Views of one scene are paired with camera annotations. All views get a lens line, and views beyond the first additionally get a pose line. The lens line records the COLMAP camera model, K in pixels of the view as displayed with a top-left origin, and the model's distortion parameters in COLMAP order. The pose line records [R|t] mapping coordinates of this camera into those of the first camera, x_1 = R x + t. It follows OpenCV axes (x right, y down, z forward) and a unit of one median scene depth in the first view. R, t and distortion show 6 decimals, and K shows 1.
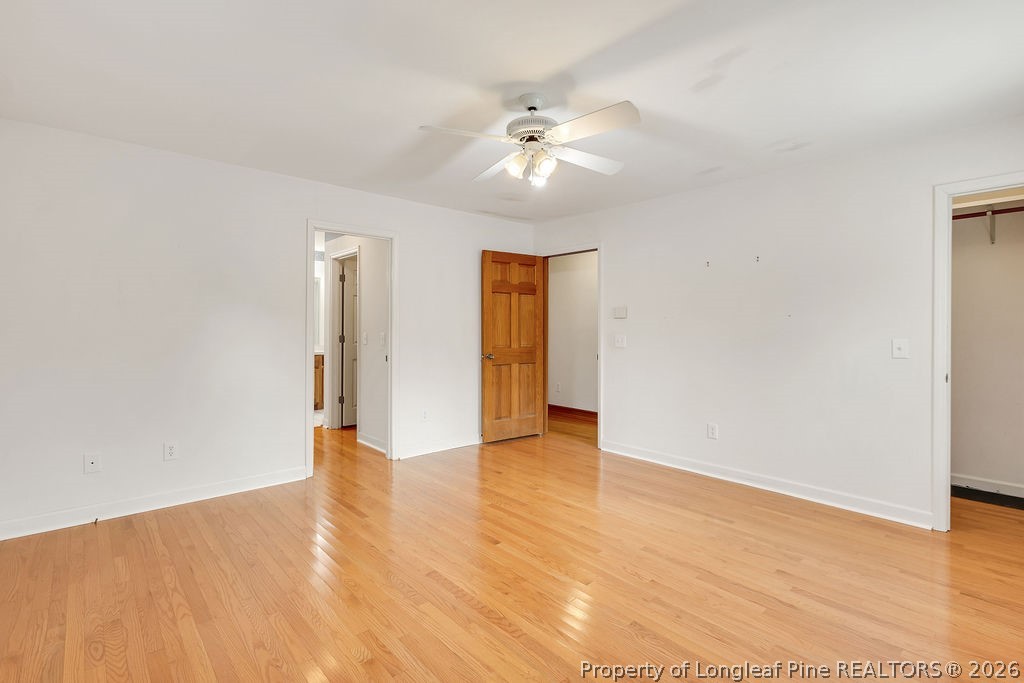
lens RADIAL K [[478.8, 0, 503.5], [0, 478.8, 330.3], [0, 0, 1]] dist [0.014027, 0.000681]
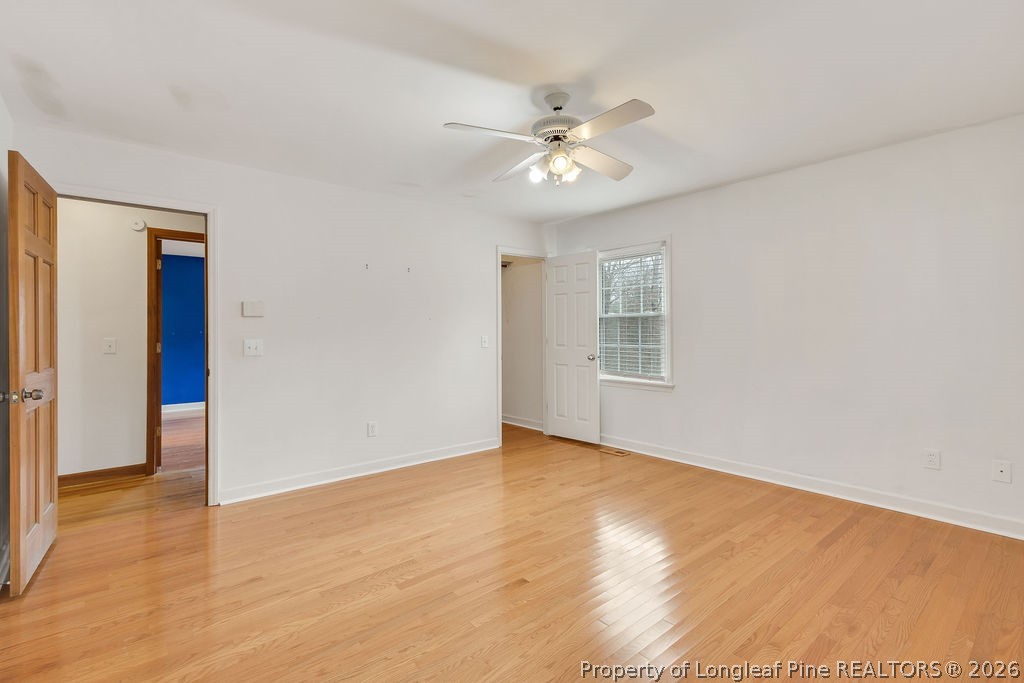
lens RADIAL K [[478.8, 0, 510.6], [0, 478.8, 332.1], [0, 0, 1]] dist [0.014027, 0.000681]
pose [[0.013669, -0.006068, 0.999888, -0.752958], [0.007807, 0.999952, 0.005962, -0.003224], [-0.999876, 0.007725, 0.013716, 0.878418]]
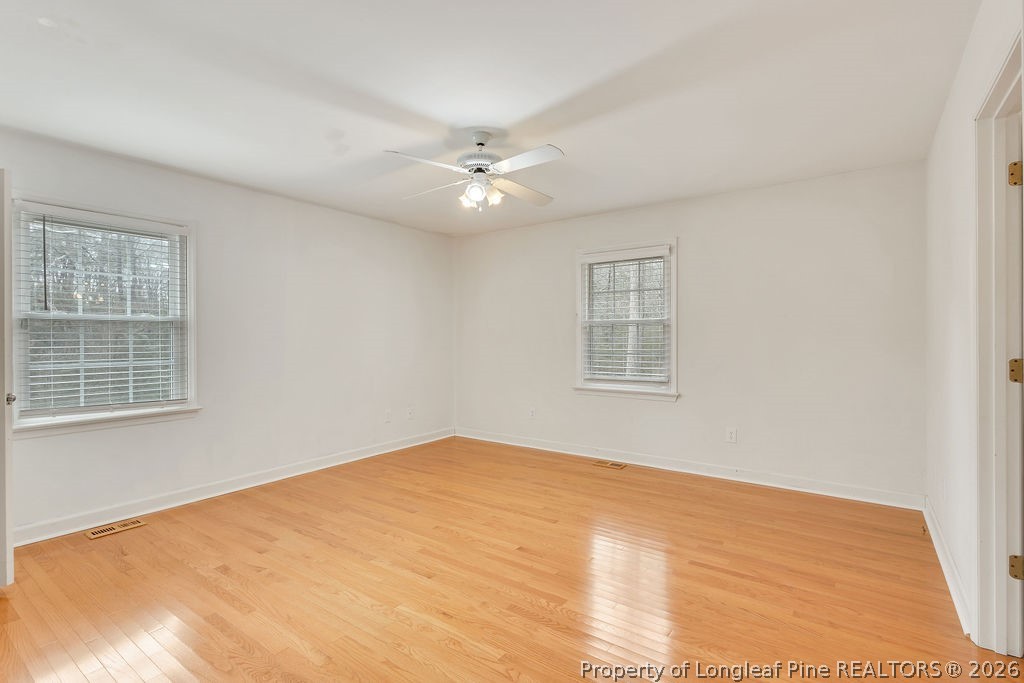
lens RADIAL K [[478.8, 0, 515.4], [0, 478.8, 338.7], [0, 0, 1]] dist [0.014027, 0.000681]
pose [[-0.972235, 0.003677, -0.233978, 0.200225], [0.002881, 0.999989, 0.003741, -0.002163], [0.233989, 0.002963, -0.972235, 1.723079]]
